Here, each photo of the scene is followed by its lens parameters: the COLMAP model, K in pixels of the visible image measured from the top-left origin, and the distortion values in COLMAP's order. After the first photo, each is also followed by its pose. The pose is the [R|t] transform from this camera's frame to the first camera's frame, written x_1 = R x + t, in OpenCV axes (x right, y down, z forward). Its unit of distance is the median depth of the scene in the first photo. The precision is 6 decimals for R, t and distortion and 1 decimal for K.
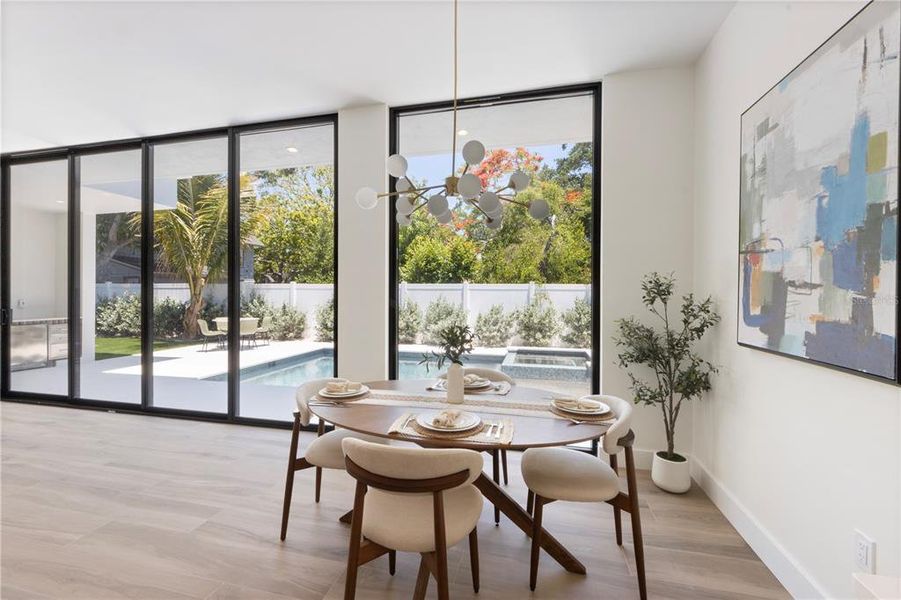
lens RADIAL K [[371.8, 0, 448.1], [0, 371.8, 292.2], [0, 0, 1]] dist [-0.003706, -0.000819]
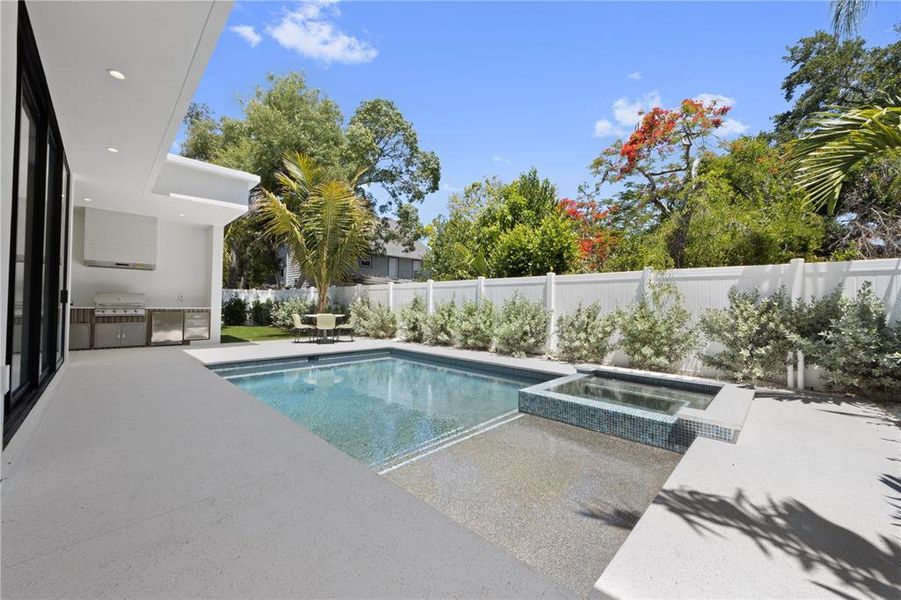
lens RADIAL K [[342.3, 0, 450.0], [0, 342.3, 300.5], [0, 0, 1]] dist [-0.001614, 0.000243]
pose [[0.862709, 0.000241, -0.505701, 0.989799], [-0.010283, 0.999802, -0.017065, 0.187360], [0.505596, 0.019922, 0.862540, 1.398380]]
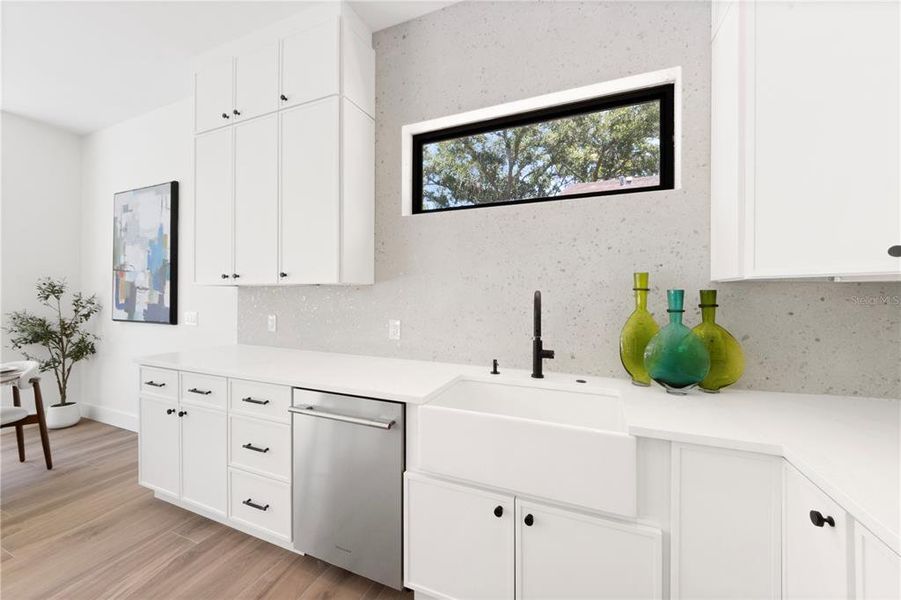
lens RADIAL K [[342.3, 0, 448.4], [0, 342.3, 295.9], [0, 0, 1]] dist [-0.001614, 0.000243]
pose [[0.159556, -0.008222, 0.987155, -0.506669], [-0.004049, 0.999951, 0.008984, -0.000699], [-0.987181, -0.005430, 0.159515, -0.742651]]
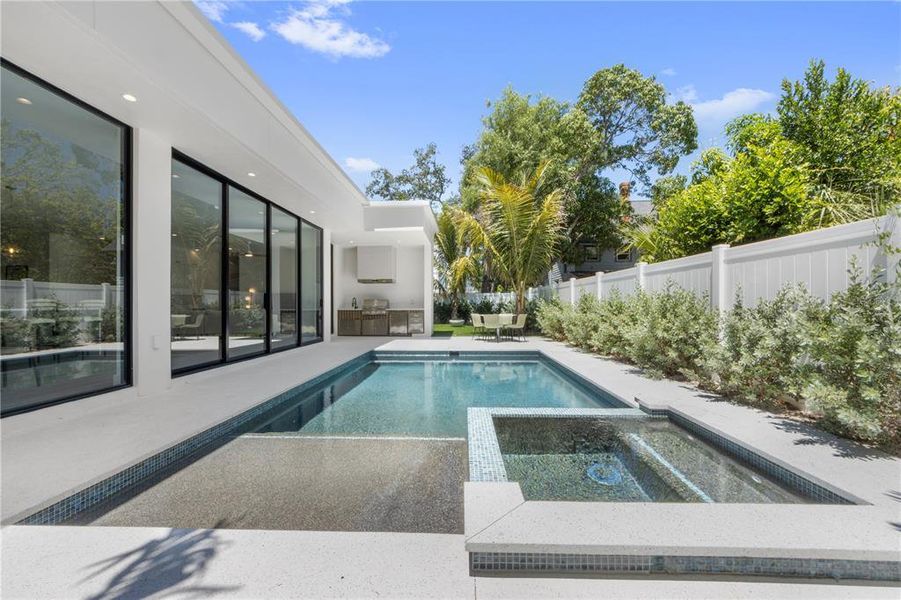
lens RADIAL K [[348.6, 0, 450.6], [0, 348.6, 304.1], [0, 0, 1]] dist [-0.005322, 0.000991]
pose [[0.203629, -0.008799, -0.979009, 1.779860], [0.007664, 0.999943, -0.007393, 0.202335], [0.979018, -0.005997, 0.203685, 2.729300]]
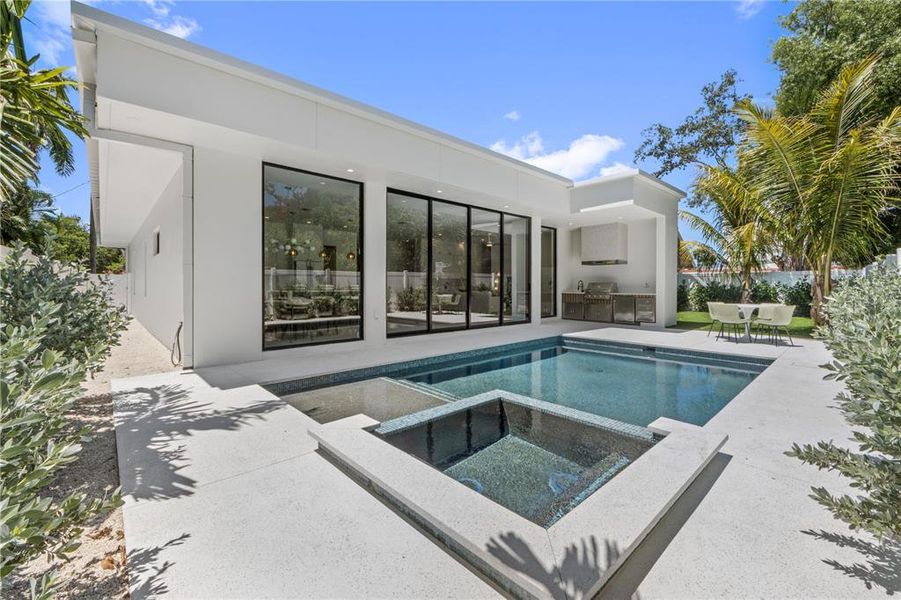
lens RADIAL K [[381.4, 0, 453.2], [0, 381.4, 284.4], [0, 0, 1]] dist [-0.001869, -0.000054]
pose [[-0.547904, -0.004985, -0.836527, 1.987268], [-0.003518, 0.999987, -0.003656, 0.138125], [0.836534, 0.000940, -0.547914, 3.886456]]
